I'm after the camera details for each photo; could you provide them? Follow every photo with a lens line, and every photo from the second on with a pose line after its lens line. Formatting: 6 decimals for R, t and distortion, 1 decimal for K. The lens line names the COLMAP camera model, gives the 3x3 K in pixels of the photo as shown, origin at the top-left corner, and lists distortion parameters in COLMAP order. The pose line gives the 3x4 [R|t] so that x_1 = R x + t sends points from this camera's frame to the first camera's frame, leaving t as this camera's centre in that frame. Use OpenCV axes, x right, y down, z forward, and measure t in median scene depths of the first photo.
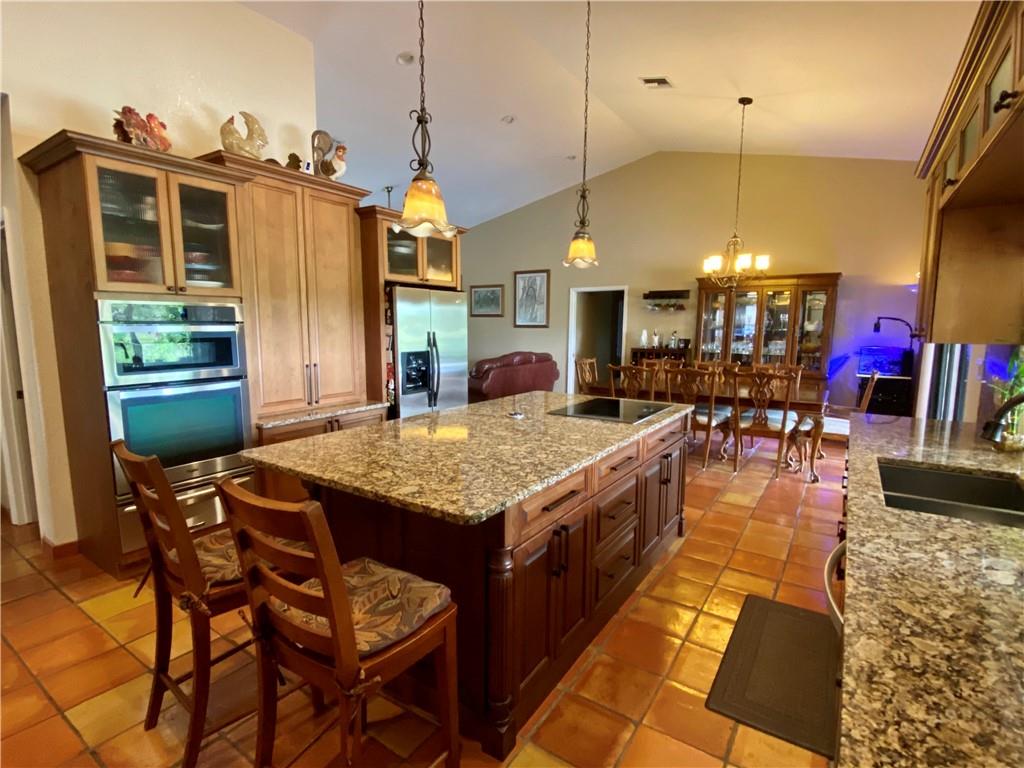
lens RADIAL K [[500.1, 0, 508.9], [0, 500.1, 390.2], [0, 0, 1]] dist [0.034050, -0.032411]
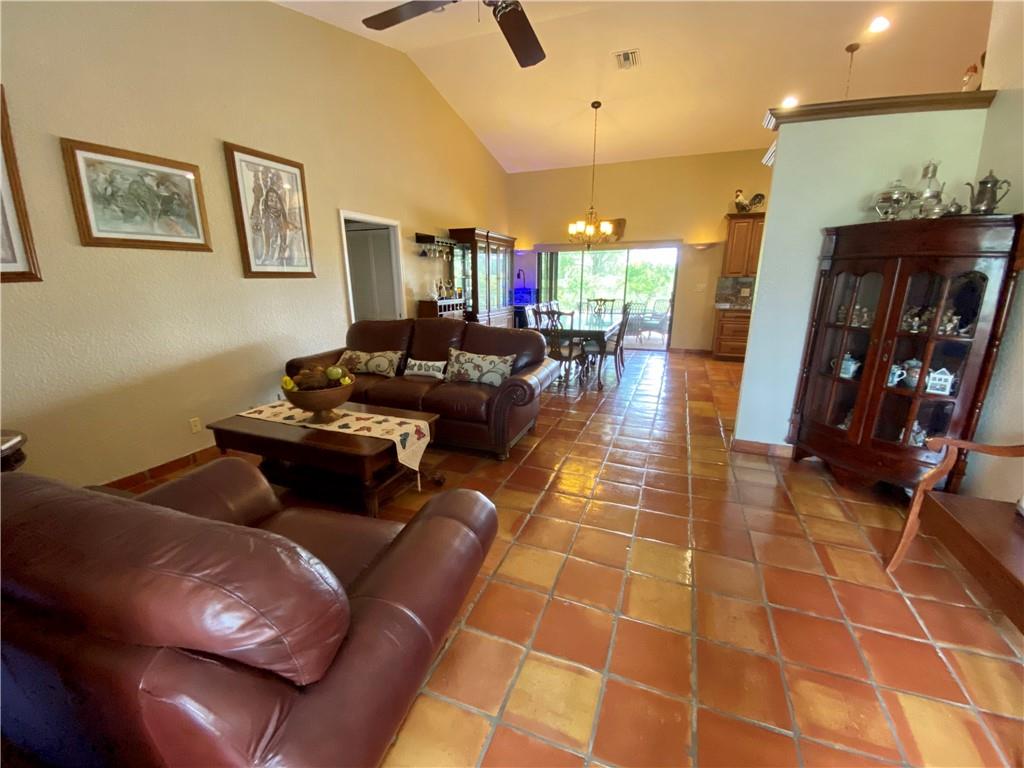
lens RADIAL K [[416.2, 0, 509.0], [0, 416.2, 389.8], [0, 0, 1]] dist [0.037923, -0.027009]
pose [[-0.207895, -0.262034, 0.942400, -0.506636], [0.127480, 0.947975, 0.291706, -0.132967], [-0.969809, 0.180781, -0.163675, 1.028034]]
